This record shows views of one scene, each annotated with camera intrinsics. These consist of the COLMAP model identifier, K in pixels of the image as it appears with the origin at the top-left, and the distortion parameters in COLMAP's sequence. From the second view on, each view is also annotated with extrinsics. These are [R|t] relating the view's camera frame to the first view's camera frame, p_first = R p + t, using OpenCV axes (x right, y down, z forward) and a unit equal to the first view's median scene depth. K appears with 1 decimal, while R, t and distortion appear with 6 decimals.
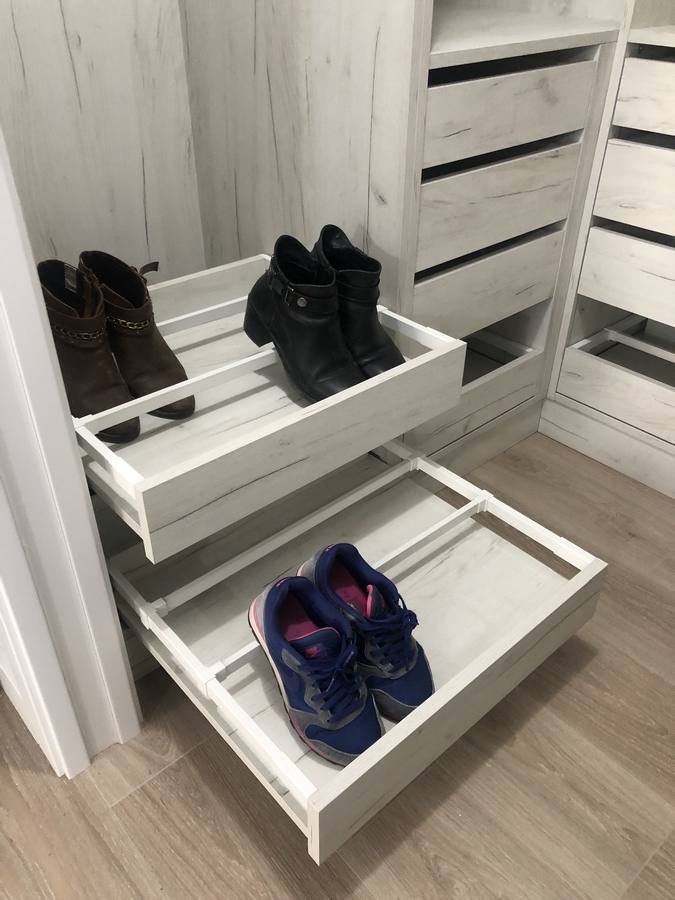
lens RADIAL K [[741.0, 0, 333.4], [0, 741.0, 437.2], [0, 0, 1]] dist [0.054489, -0.051178]
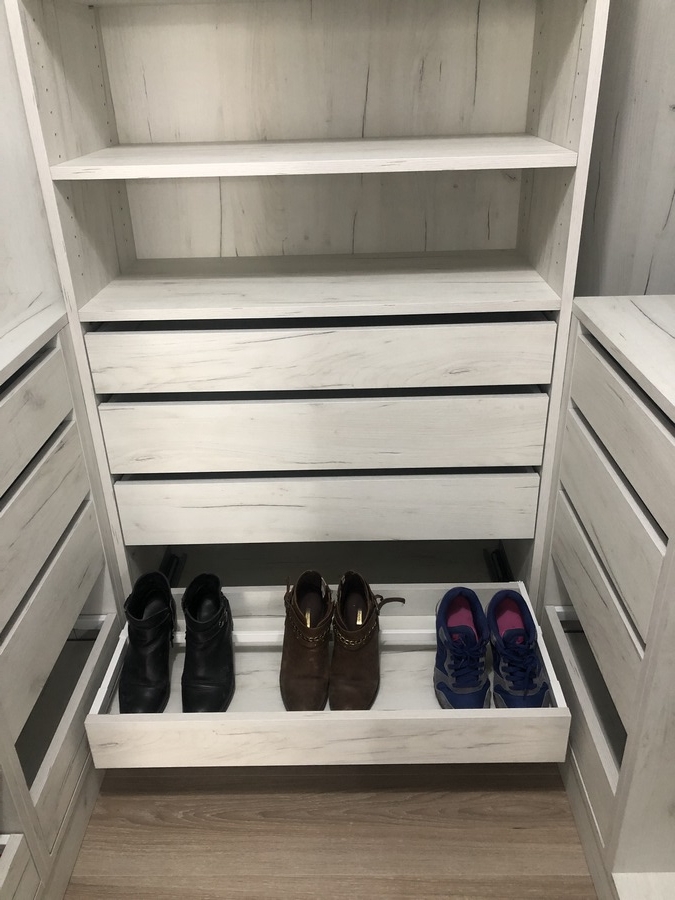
lens RADIAL K [[738.2, 0, 341.2], [0, 738.2, 443.9], [0, 0, 1]] dist [0.013186, 0.004193]
pose [[0.668969, -0.360184, 0.650190, -0.071918], [0.439035, 0.897324, 0.045373, -0.290762], [-0.599774, 0.255103, 0.758415, 0.104273]]
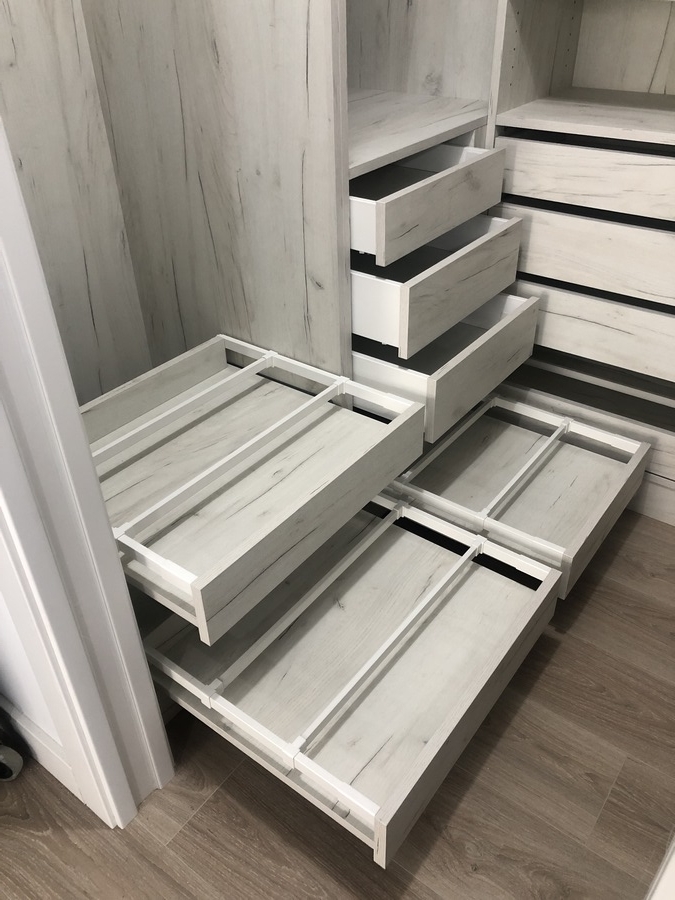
lens RADIAL K [[726.0, 0, 338.6], [0, 726.0, 441.4], [0, 0, 1]] dist [0.049157, -0.051050]
pose [[0.979927, -0.137197, 0.144638, -0.096339], [0.135166, 0.990536, 0.023825, -0.092944], [-0.146538, -0.003797, 0.989198, -0.125383]]
